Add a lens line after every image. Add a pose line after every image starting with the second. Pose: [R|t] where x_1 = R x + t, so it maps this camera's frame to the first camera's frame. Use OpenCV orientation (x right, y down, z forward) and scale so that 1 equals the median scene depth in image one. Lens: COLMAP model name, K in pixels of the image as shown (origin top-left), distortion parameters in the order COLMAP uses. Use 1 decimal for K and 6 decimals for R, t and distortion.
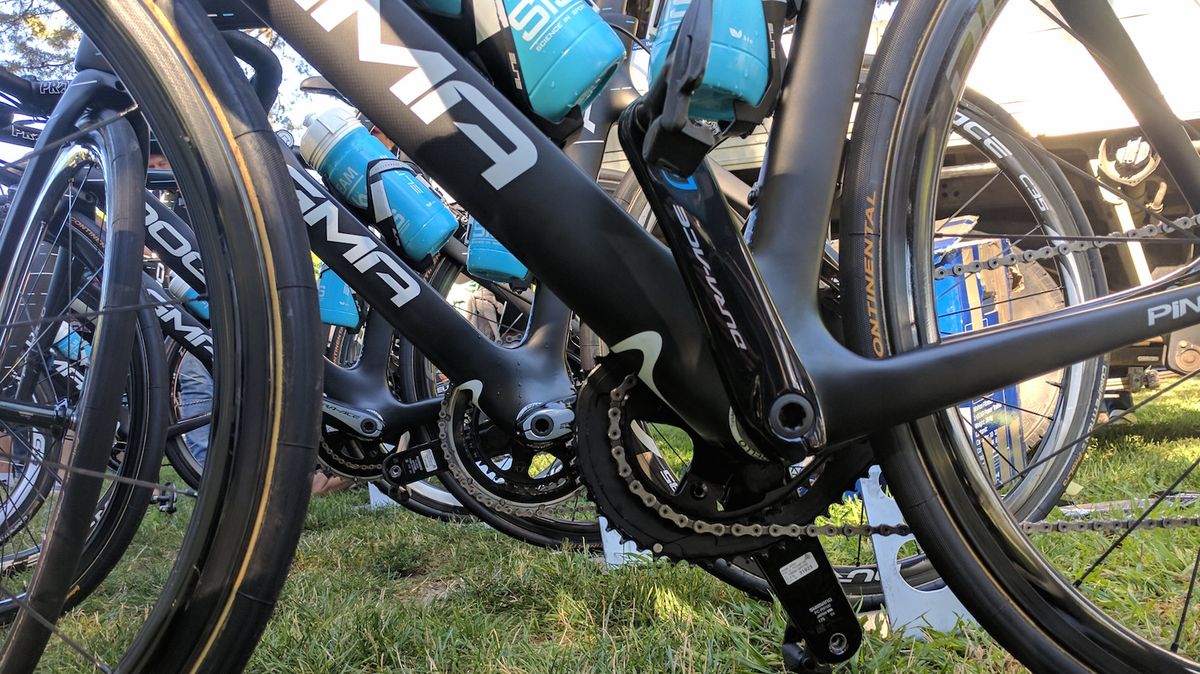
lens RADIAL K [[952.1, 0, 641.4], [0, 952.1, 338.0], [0, 0, 1]] dist [0.000036, -0.000518]
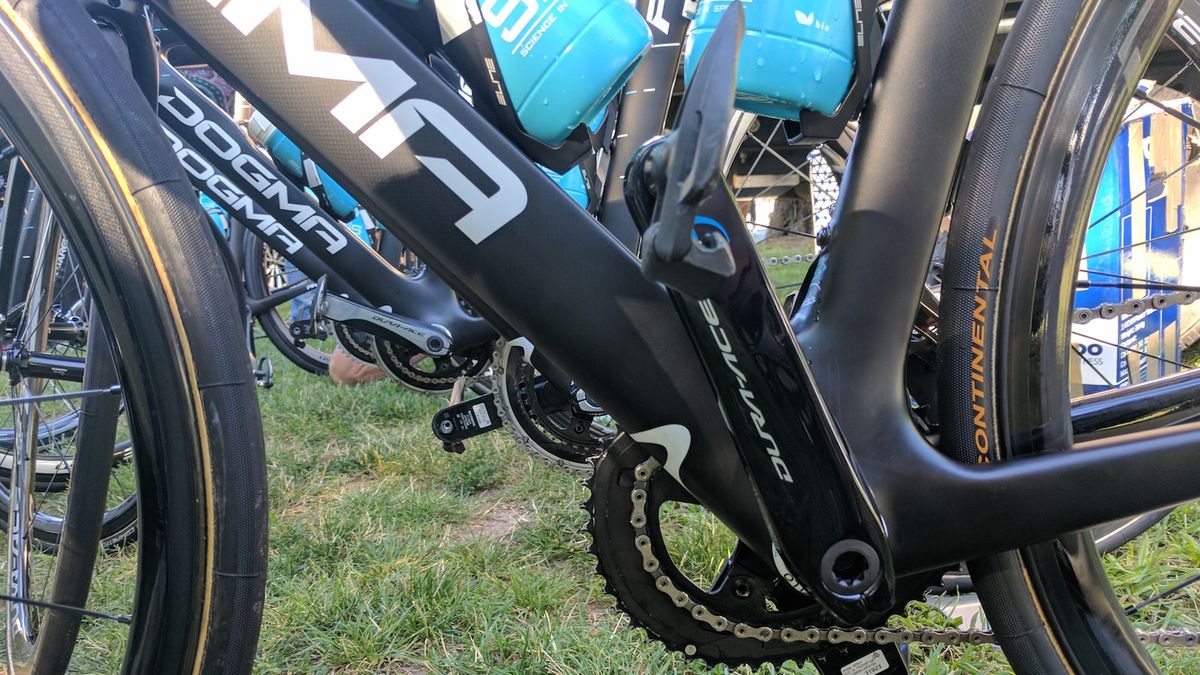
lens RADIAL K [[952.1, 0, 641.4], [0, 952.1, 338.5], [0, 0, 1]] dist [0.000036, -0.000518]
pose [[0.990634, 0.033547, -0.132357, 0.077754], [-0.004600, 0.976999, 0.213194, -0.229333], [0.136465, -0.210588, 0.968003, 0.247676]]
